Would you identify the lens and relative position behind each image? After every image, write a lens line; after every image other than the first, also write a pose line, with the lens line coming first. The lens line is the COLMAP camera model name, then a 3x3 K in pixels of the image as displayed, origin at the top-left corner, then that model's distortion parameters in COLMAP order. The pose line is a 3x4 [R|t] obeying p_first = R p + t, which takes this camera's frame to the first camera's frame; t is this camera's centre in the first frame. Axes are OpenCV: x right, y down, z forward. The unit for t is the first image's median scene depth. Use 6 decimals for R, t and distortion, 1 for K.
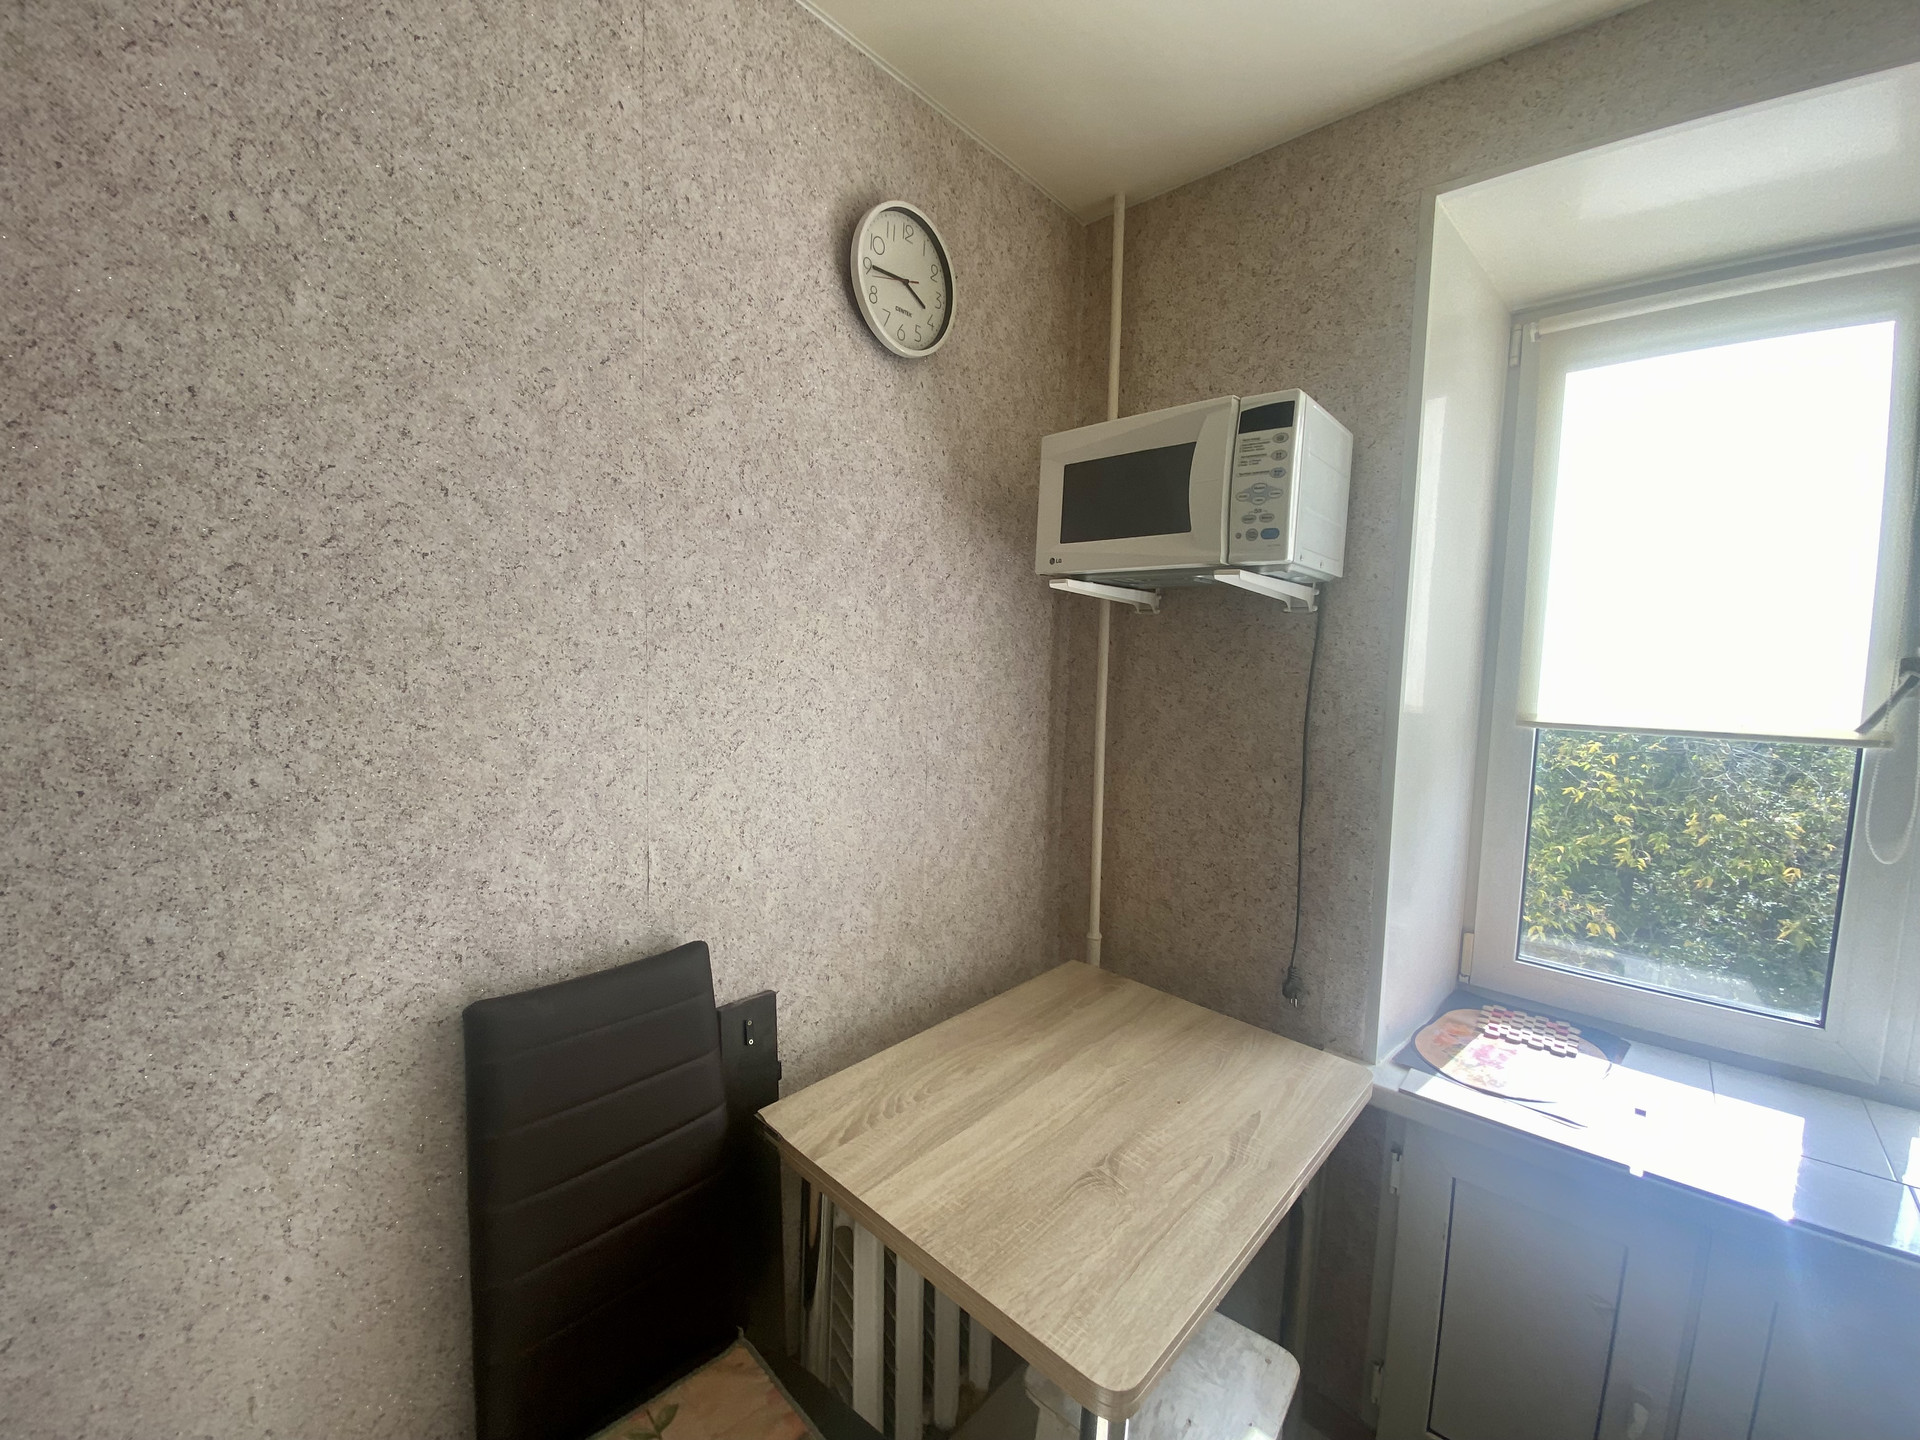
lens RADIAL K [[767.4, 0, 971.3], [0, 767.4, 730.7], [0, 0, 1]] dist [0.026487, -0.022612]
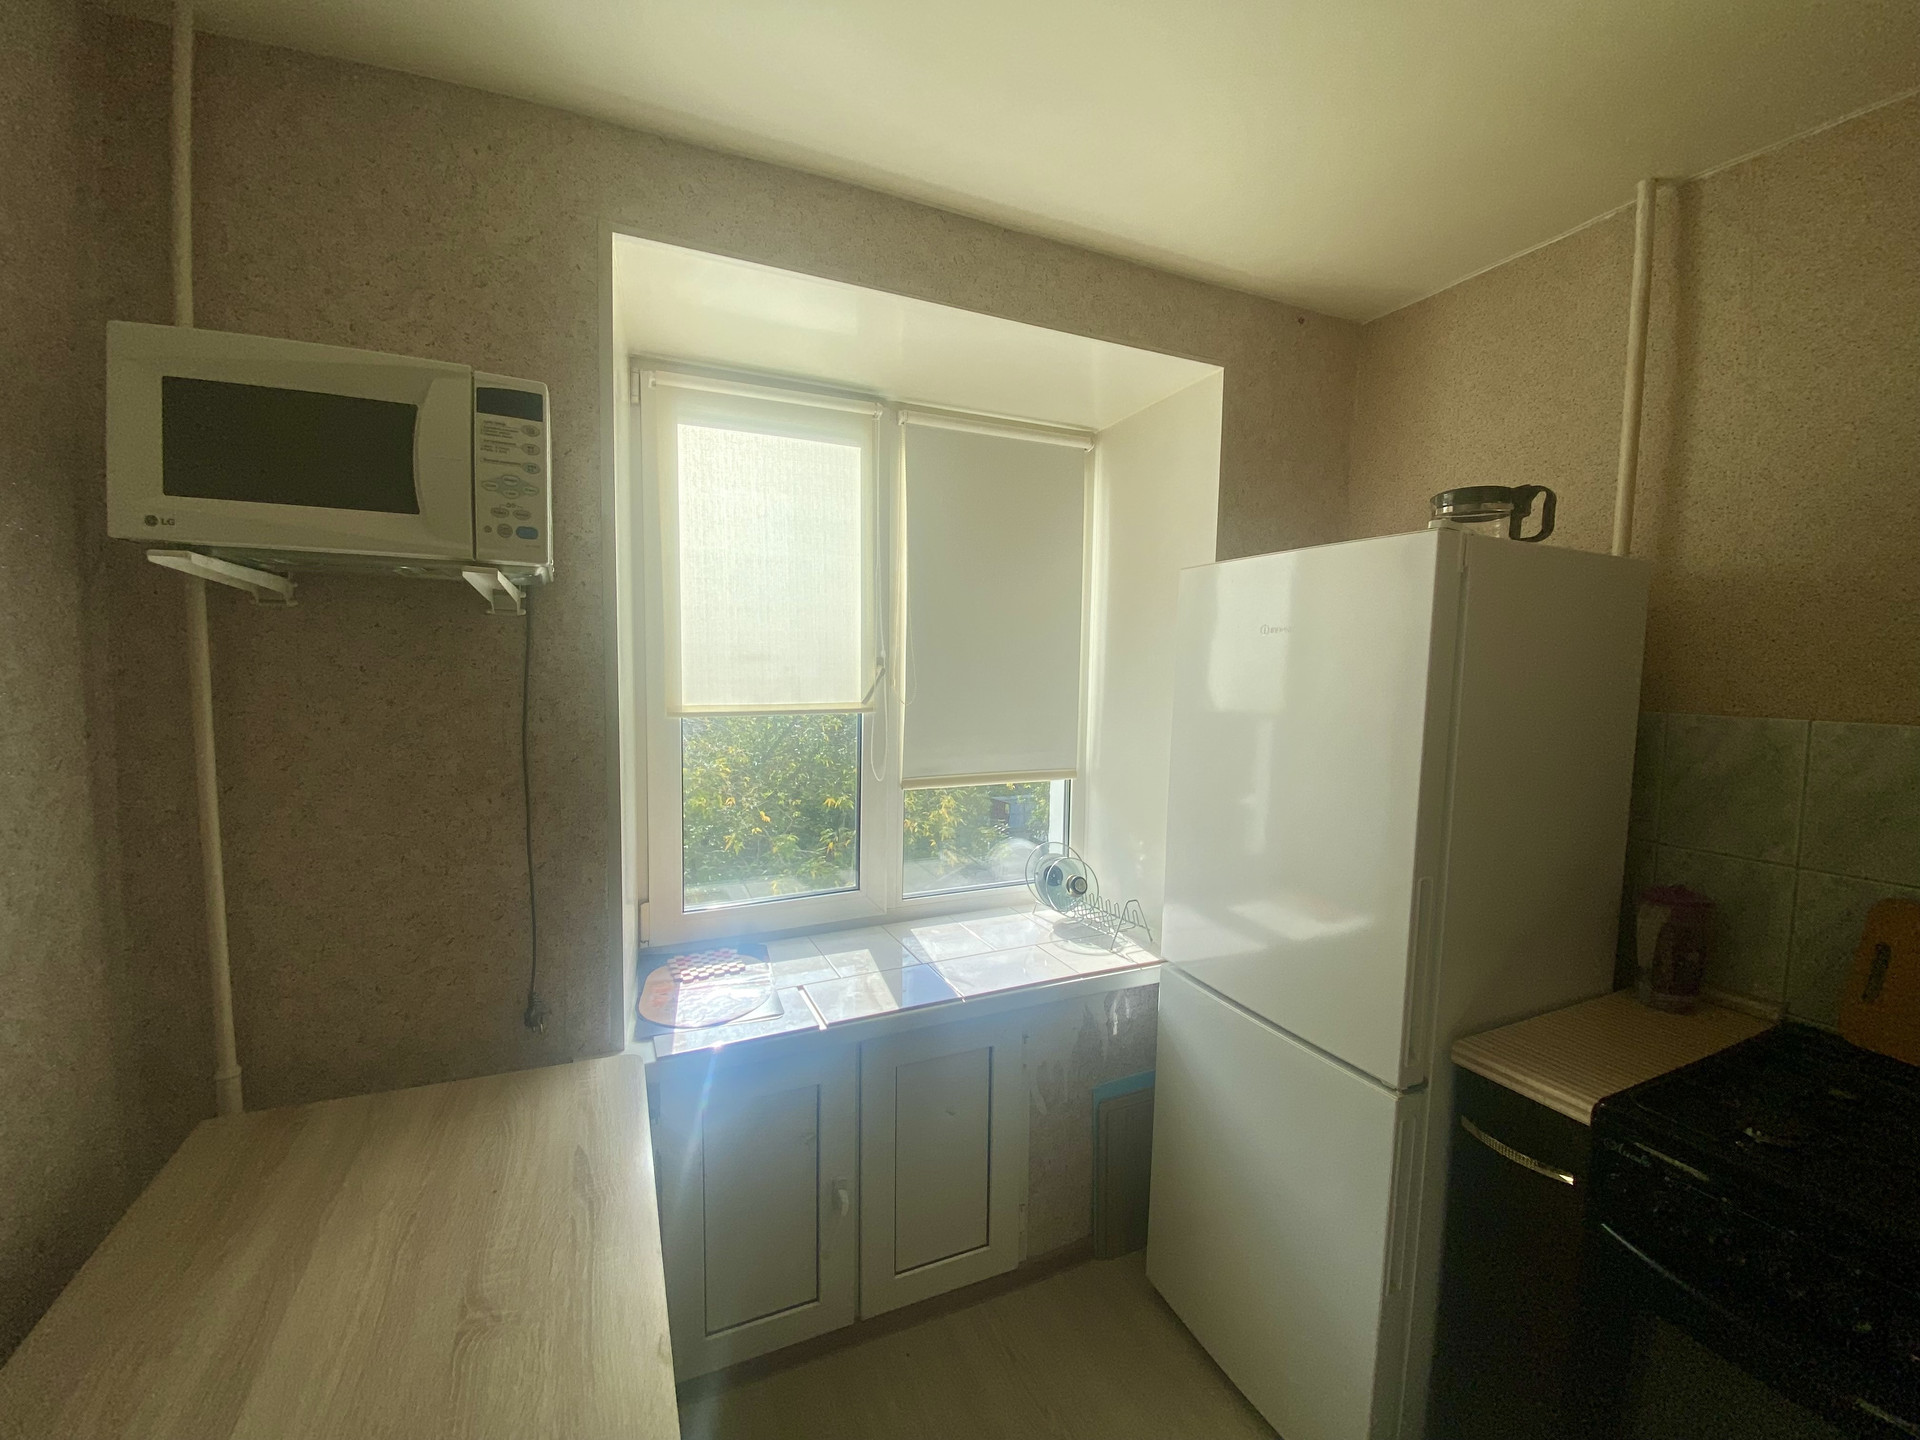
lens RADIAL K [[767.4, 0, 971.3], [0, 767.4, 730.7], [0, 0, 1]] dist [0.026487, -0.022612]
pose [[0.393442, -0.099903, 0.913905, -0.206614], [0.087876, 0.993613, 0.070785, -0.031379], [-0.915140, 0.052460, 0.399708, 0.124828]]
